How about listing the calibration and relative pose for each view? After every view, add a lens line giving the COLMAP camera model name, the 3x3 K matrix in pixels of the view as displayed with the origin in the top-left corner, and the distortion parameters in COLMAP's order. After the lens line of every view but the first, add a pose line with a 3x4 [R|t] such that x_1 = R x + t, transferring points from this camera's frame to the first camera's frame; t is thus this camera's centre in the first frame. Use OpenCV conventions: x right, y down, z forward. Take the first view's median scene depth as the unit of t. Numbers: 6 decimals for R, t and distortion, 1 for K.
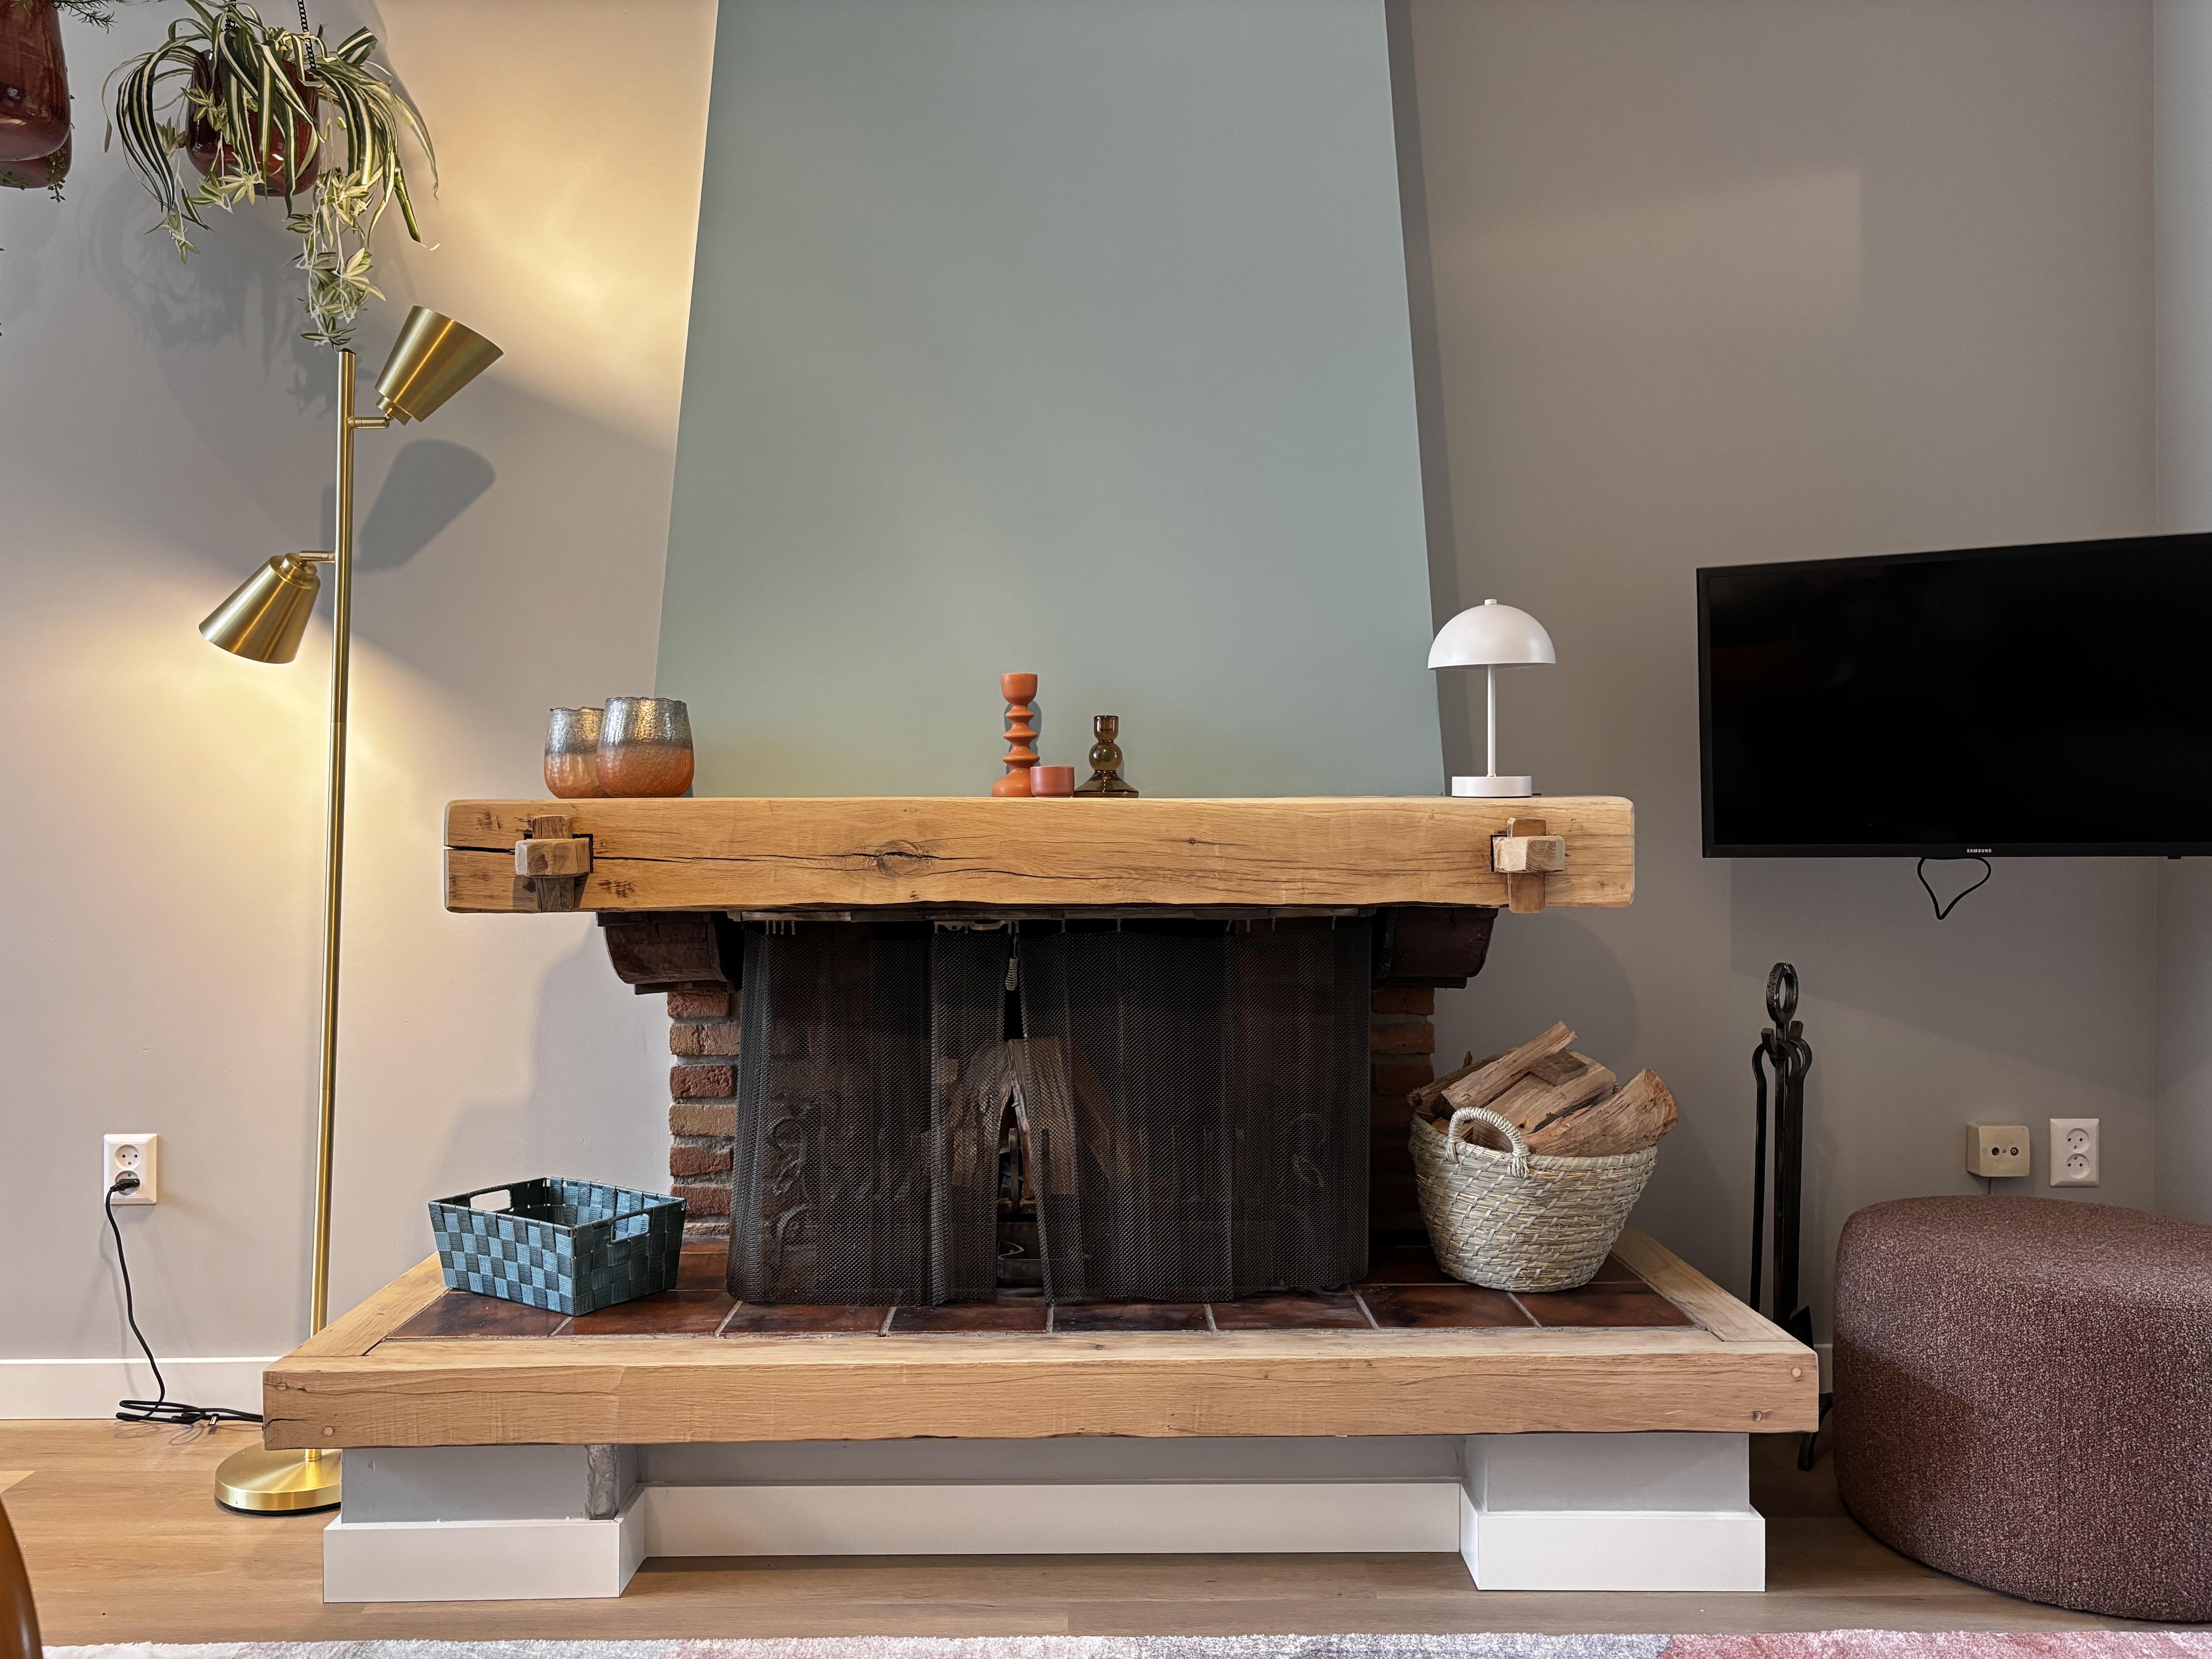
lens RADIAL K [[1680.7, 0, 1099.3], [0, 1680.7, 832.8], [0, 0, 1]] dist [0.042699, -0.065458]
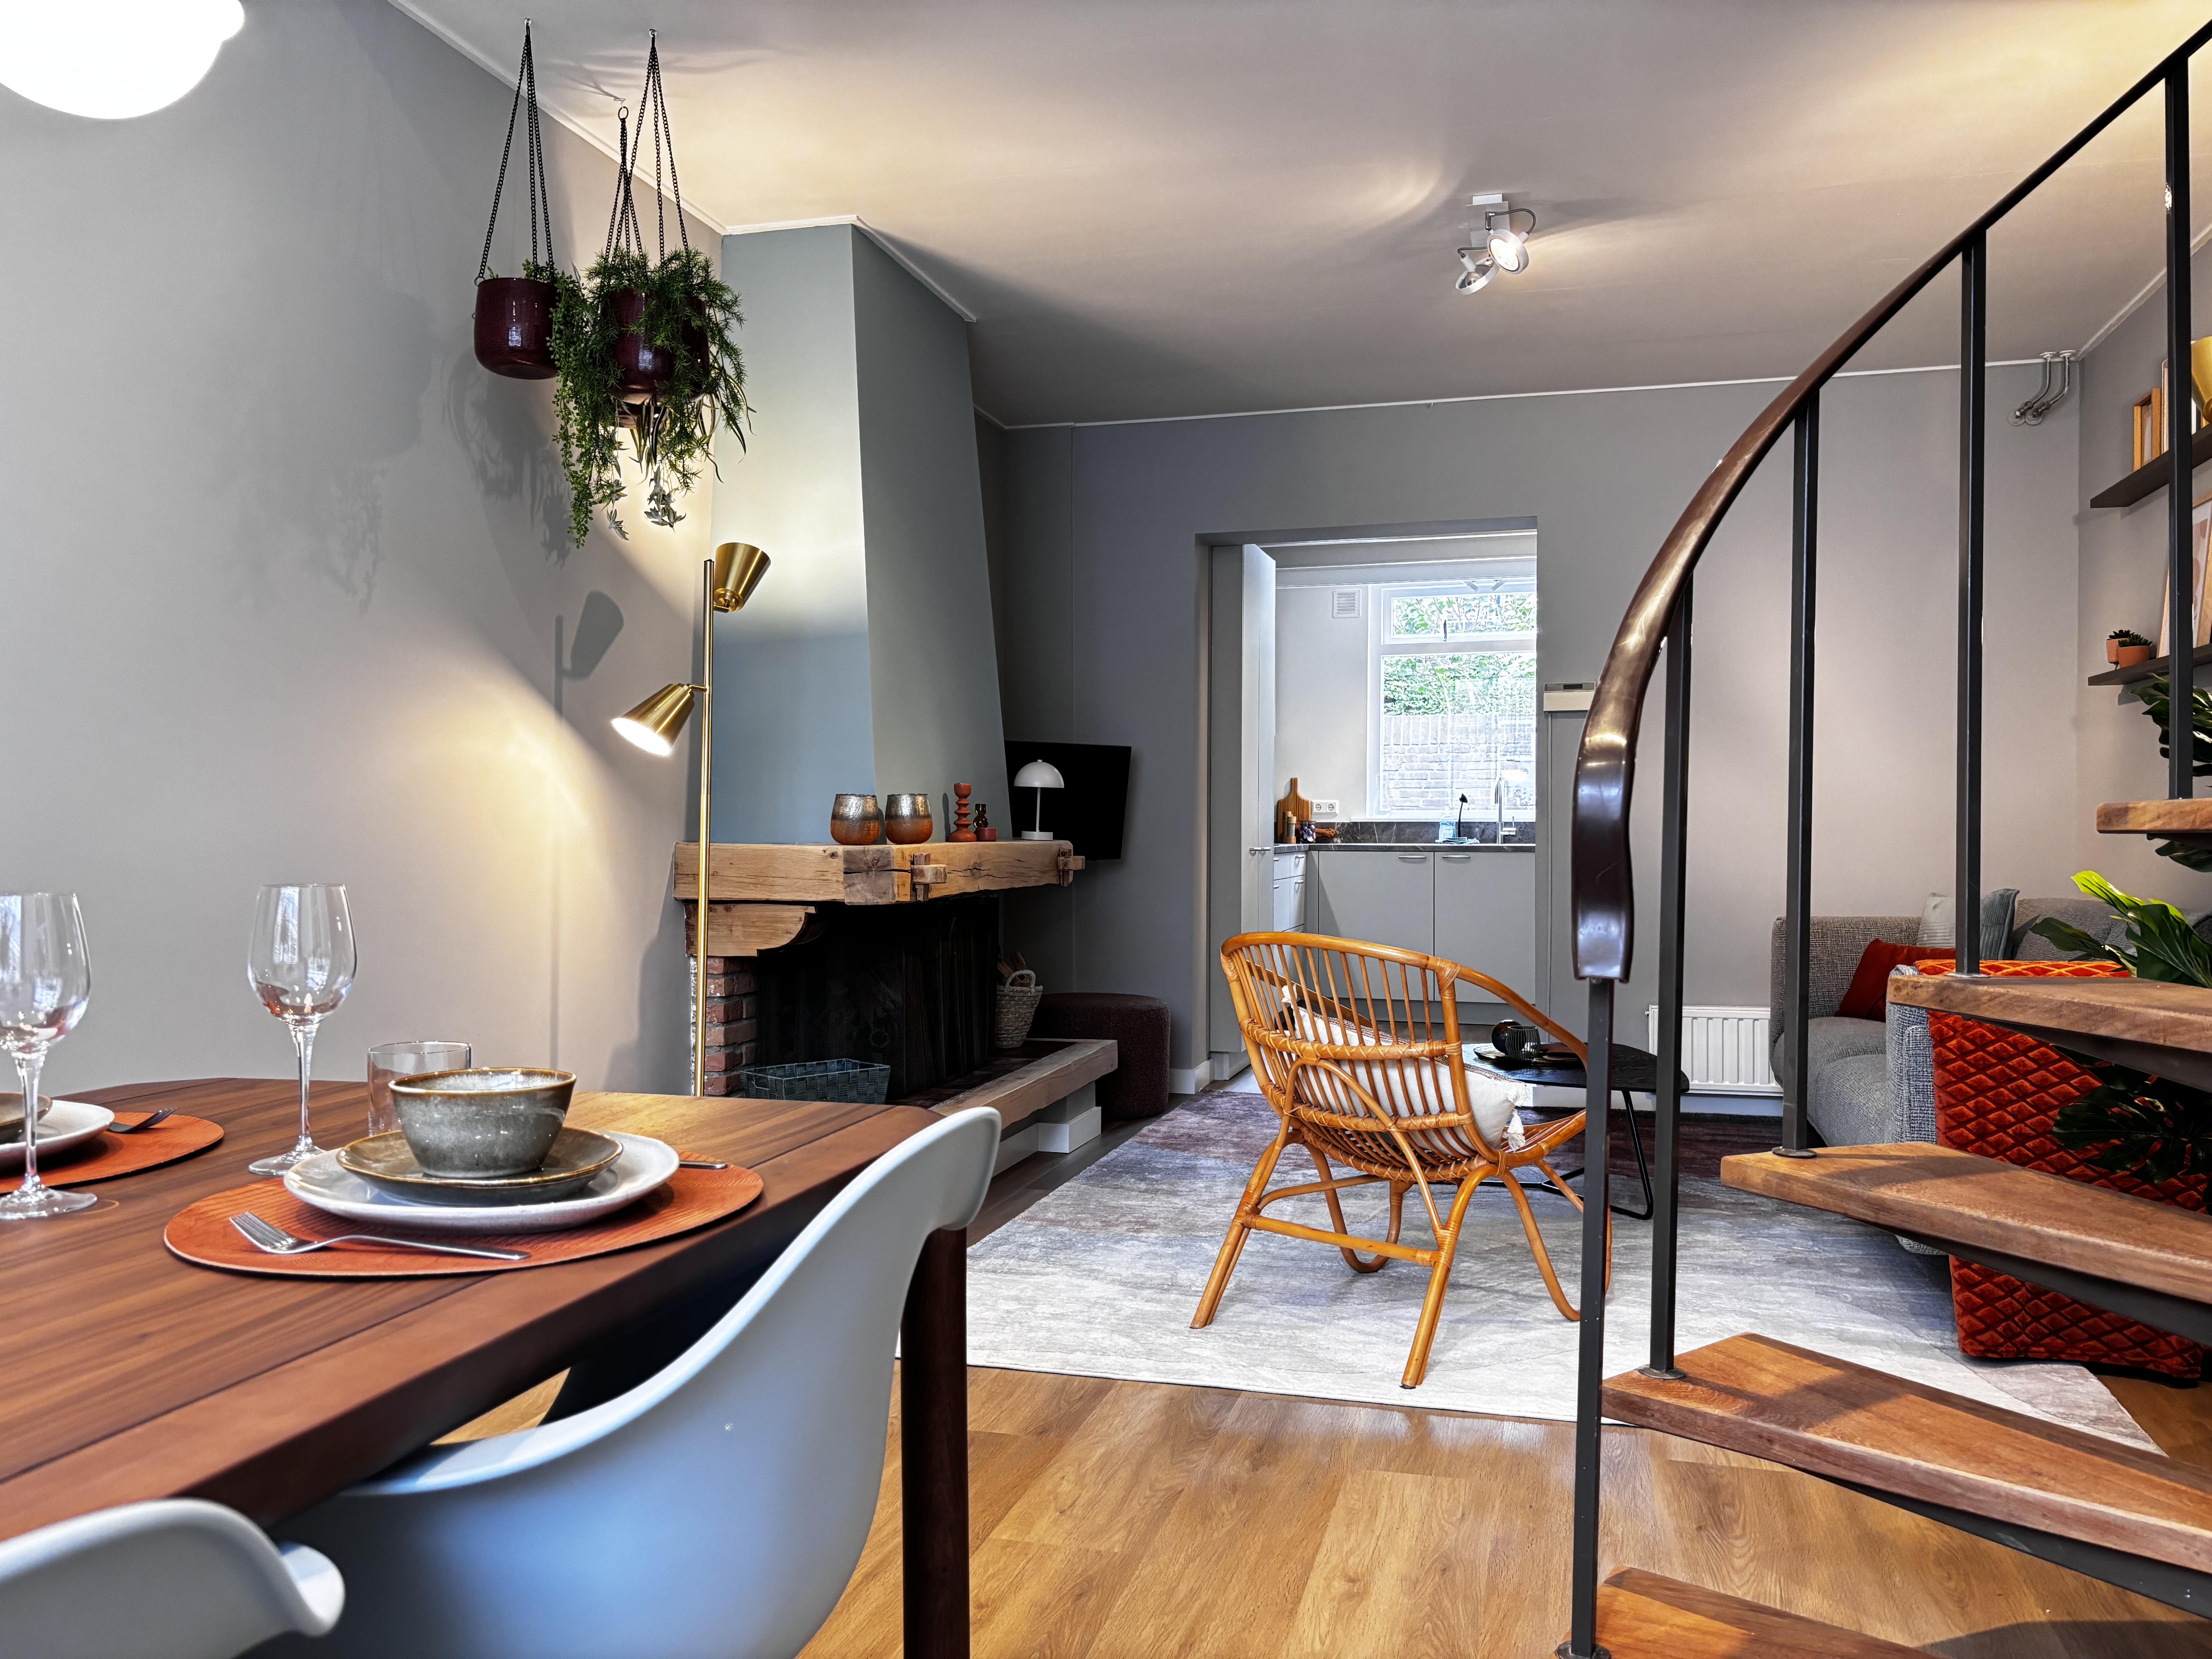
lens RADIAL K [[1643.3, 0, 1132.7], [0, 1643.3, 842.2], [0, 0, 1]] dist [0.050677, -0.067358]
pose [[0.281757, -0.006765, 0.959462, -1.986363], [-0.002744, 0.999965, 0.007856, -0.037359], [-0.959482, -0.004847, 0.281728, 0.199087]]
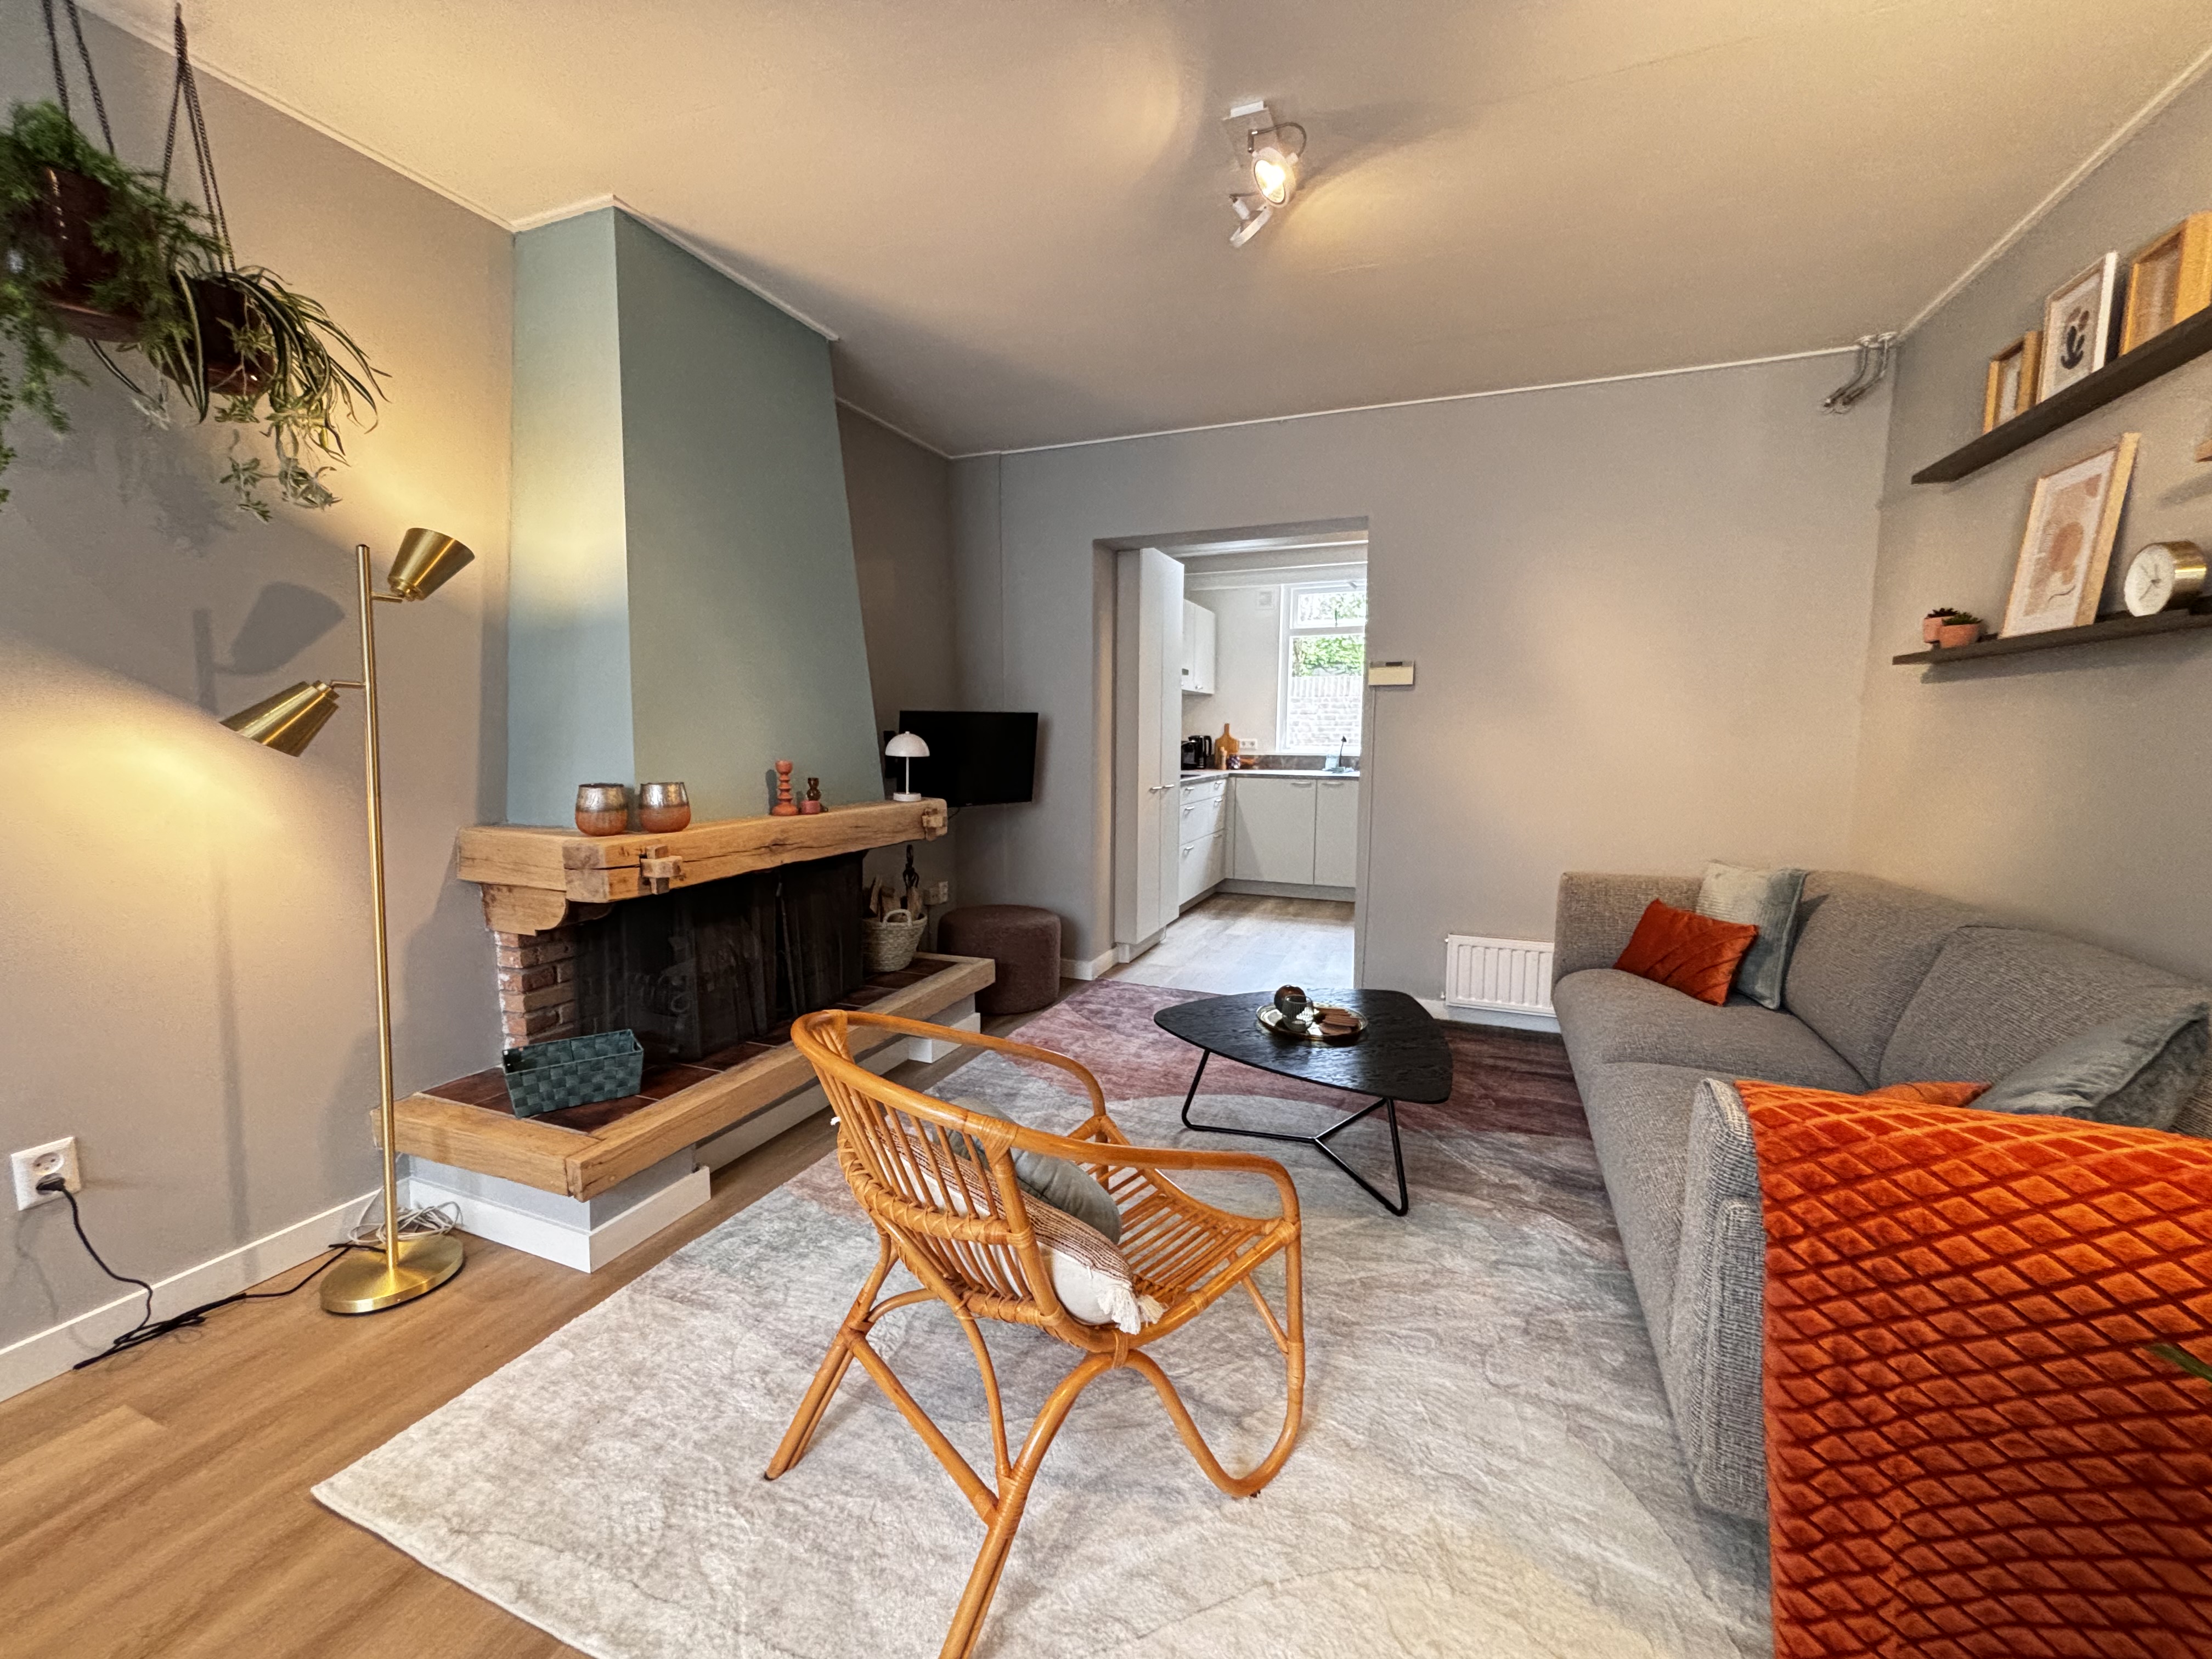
lens RADIAL K [[885.4, 0, 1110.5], [0, 885.4, 825.2], [0, 0, 1]] dist [-0.000775, 0.000126]
pose [[0.392301, -0.094508, 0.914969, -0.998971], [-0.006132, 0.994417, 0.105343, -0.139435], [-0.919816, -0.046937, 0.389531, 0.096220]]
